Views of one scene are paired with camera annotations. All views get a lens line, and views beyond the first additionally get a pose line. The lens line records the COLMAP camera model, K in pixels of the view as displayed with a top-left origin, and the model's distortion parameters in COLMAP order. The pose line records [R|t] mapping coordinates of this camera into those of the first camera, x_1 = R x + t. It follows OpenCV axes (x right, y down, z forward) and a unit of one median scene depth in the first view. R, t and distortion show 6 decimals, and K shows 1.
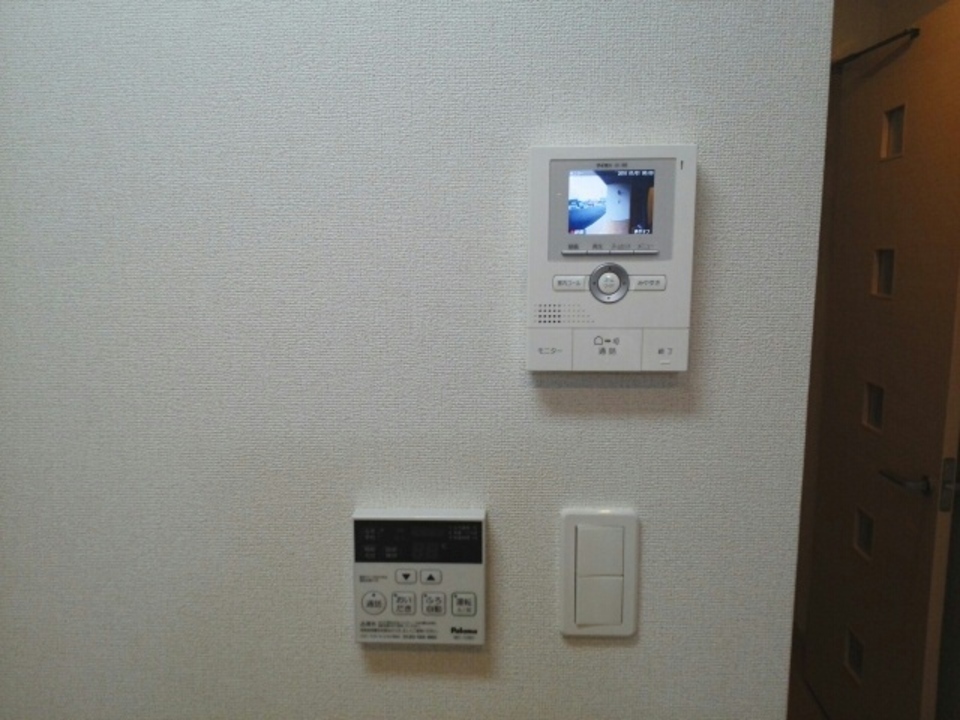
lens RADIAL K [[759.5, 0, 480.0], [0, 759.5, 360.0], [0, 0, 1]] dist [0.001401, -0.006272]
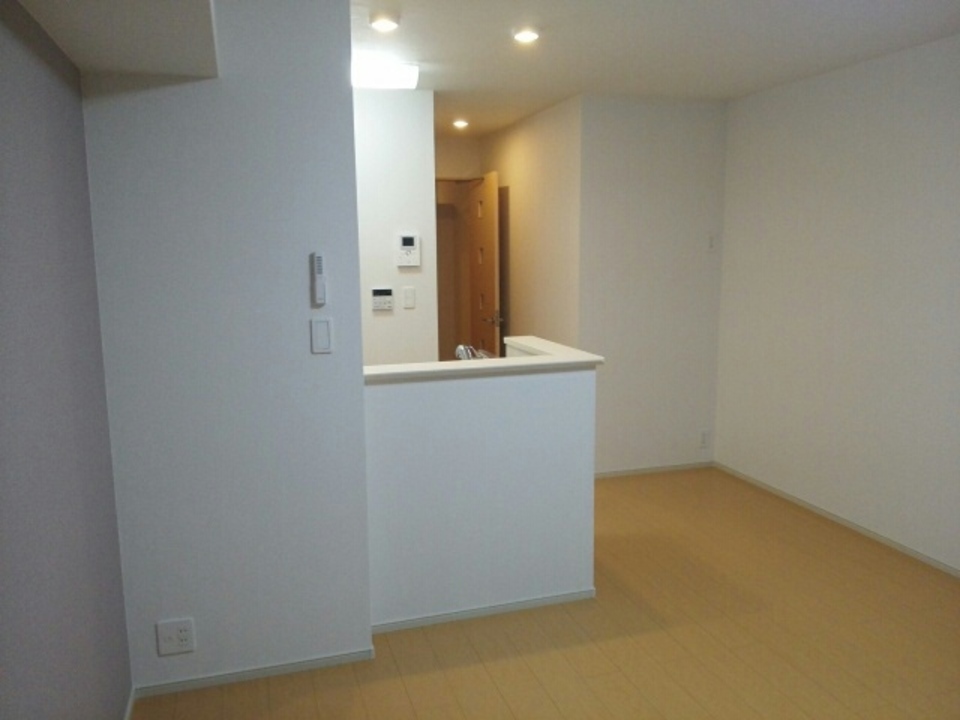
lens RADIAL K [[759.5, 0, 480.0], [0, 759.5, 360.0], [0, 0, 1]] dist [0.001401, -0.006272]
pose [[0.937789, -0.058360, 0.342265, -1.556223], [0.058559, 0.998236, 0.009759, 0.798846], [-0.342231, 0.010891, 0.939553, -5.414166]]
